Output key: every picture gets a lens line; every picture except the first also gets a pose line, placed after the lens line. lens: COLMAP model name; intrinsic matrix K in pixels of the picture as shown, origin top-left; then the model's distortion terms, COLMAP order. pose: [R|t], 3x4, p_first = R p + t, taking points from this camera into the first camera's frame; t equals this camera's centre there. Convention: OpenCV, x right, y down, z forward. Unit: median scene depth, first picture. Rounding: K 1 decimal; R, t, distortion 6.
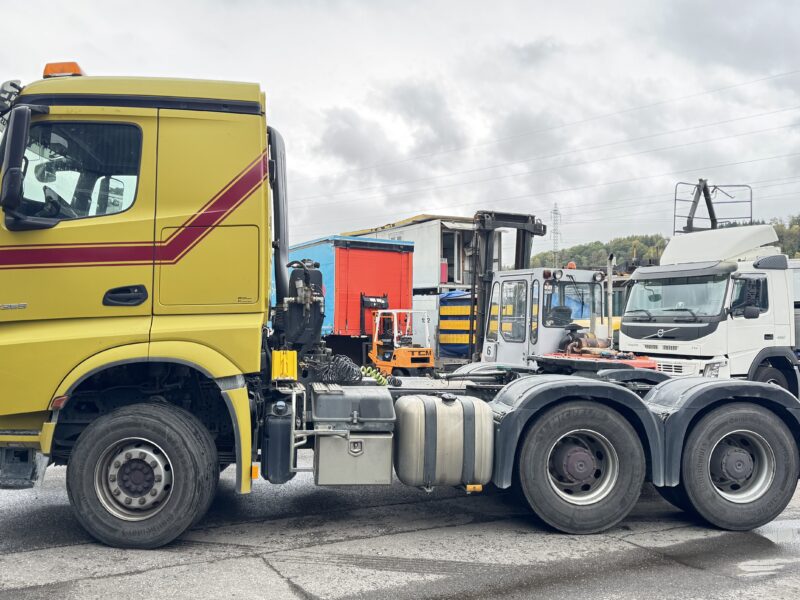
lens RADIAL K [[733.5, 0, 402.9], [0, 733.5, 299.6], [0, 0, 1]] dist [0.154279, -0.255633]
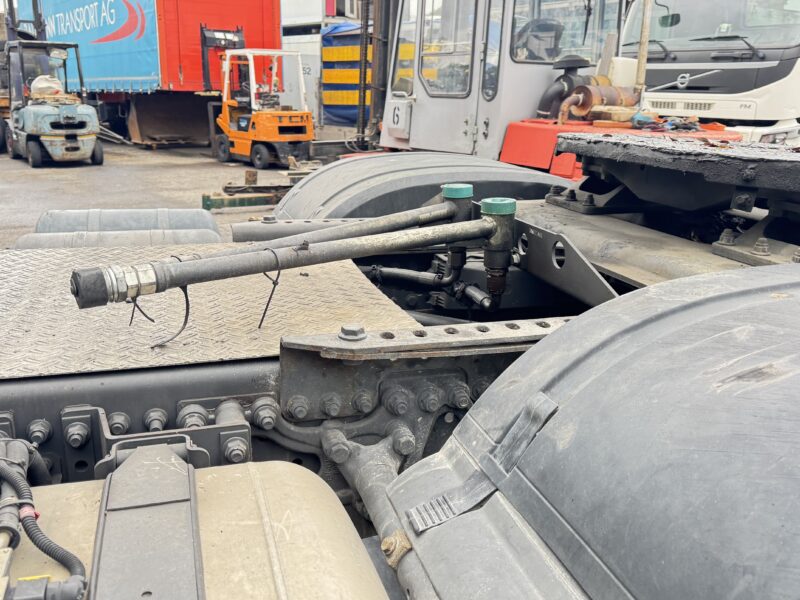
lens RADIAL K [[733.5, 0, 402.9], [0, 733.5, 299.6], [0, 0, 1]] dist [0.154279, -0.255633]
pose [[0.991450, -0.033835, 0.126027, 0.032871], [-0.006671, 0.951395, 0.307902, 0.020413], [-0.130319, -0.306110, 0.943034, 0.297896]]
